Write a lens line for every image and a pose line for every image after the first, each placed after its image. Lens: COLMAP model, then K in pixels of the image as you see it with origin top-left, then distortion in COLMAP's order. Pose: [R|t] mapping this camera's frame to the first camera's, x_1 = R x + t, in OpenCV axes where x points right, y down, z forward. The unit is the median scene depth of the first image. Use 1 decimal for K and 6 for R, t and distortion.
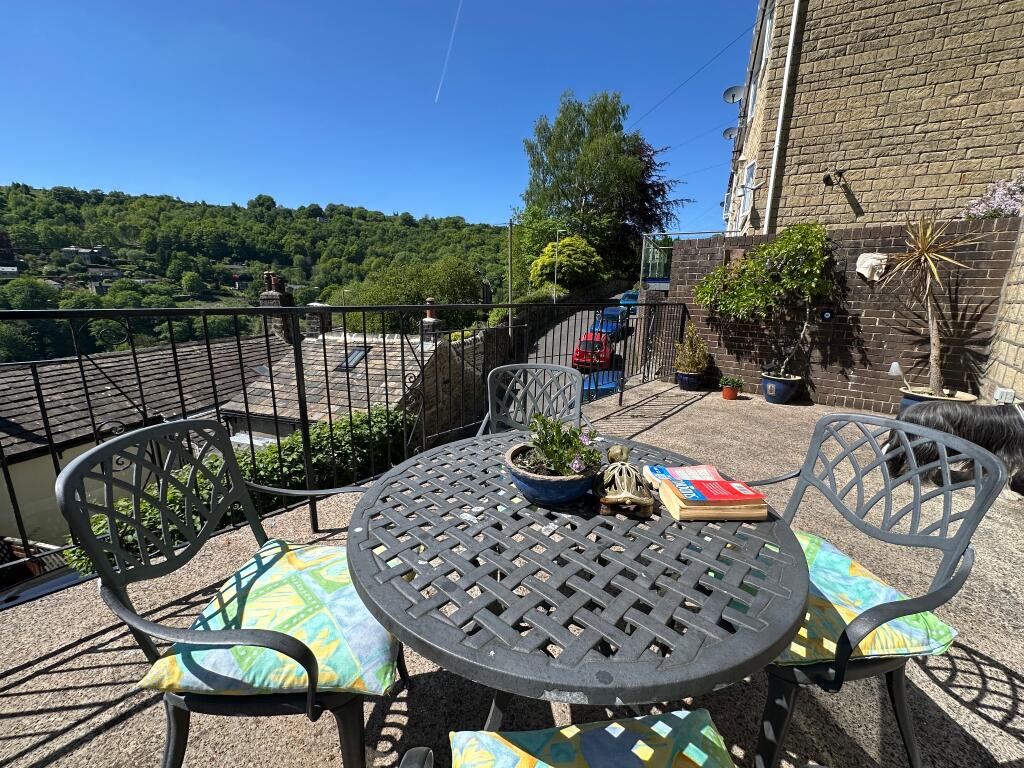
lens RADIAL K [[409.7, 0, 513.3], [0, 409.7, 380.9], [0, 0, 1]] dist [0.000491, 0.000343]
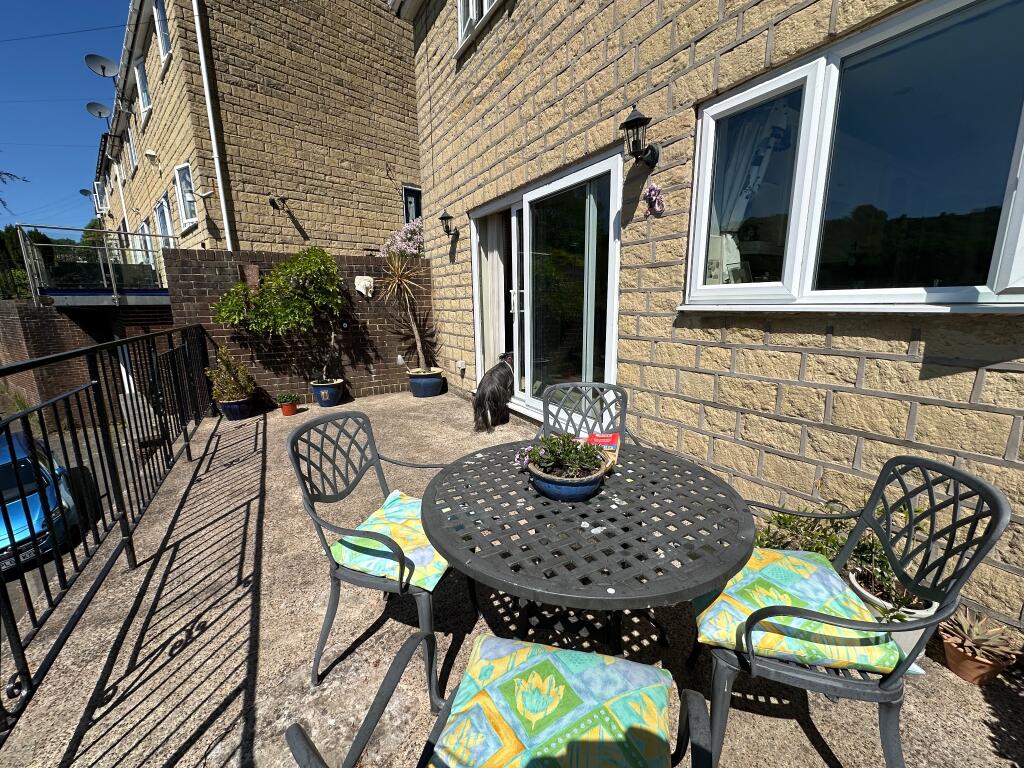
lens RADIAL K [[409.7, 0, 513.3], [0, 409.7, 380.9], [0, 0, 1]] dist [0.000491, 0.000343]
pose [[0.320267, -0.202408, 0.925451, -0.202631], [0.219159, 0.966237, 0.135485, -0.050444], [-0.921628, 0.159429, 0.353813, 0.125104]]
